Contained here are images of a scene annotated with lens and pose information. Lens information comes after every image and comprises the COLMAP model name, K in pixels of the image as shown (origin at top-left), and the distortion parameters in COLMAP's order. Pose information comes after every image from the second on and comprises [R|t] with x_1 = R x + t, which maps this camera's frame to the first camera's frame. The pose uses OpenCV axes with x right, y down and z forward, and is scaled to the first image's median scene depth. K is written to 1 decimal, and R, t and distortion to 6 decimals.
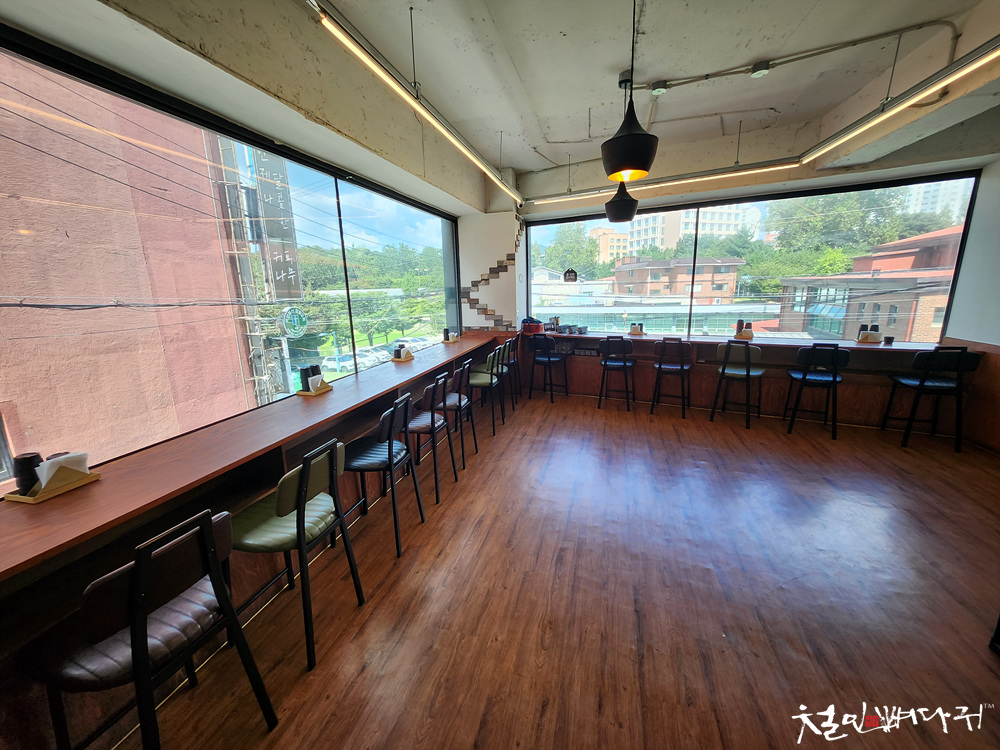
lens RADIAL K [[401.6, 0, 502.6], [0, 401.6, 377.3], [0, 0, 1]] dist [0.000744, 0.000043]
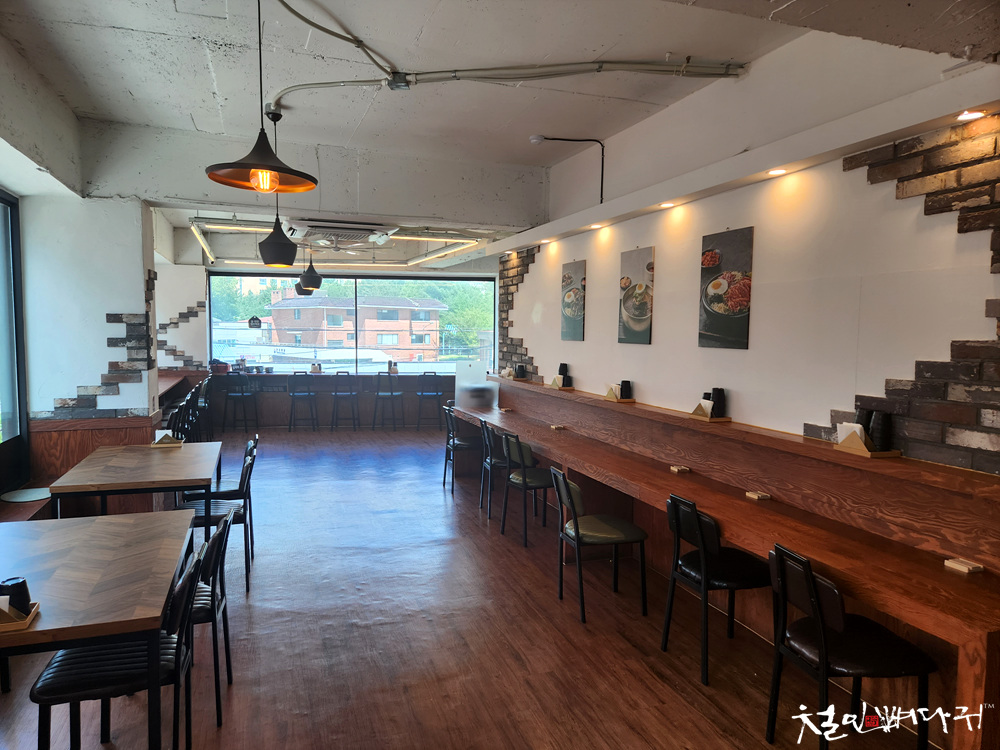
lens RADIAL K [[675.0, 0, 500.5], [0, 675.0, 375.4], [0, 0, 1]] dist [0.000534, -0.001412]
pose [[0.828115, -0.003281, 0.560548, -0.334795], [0.093568, 0.986763, -0.132456, 0.214469], [-0.552694, 0.162138, 0.817460, -0.931422]]
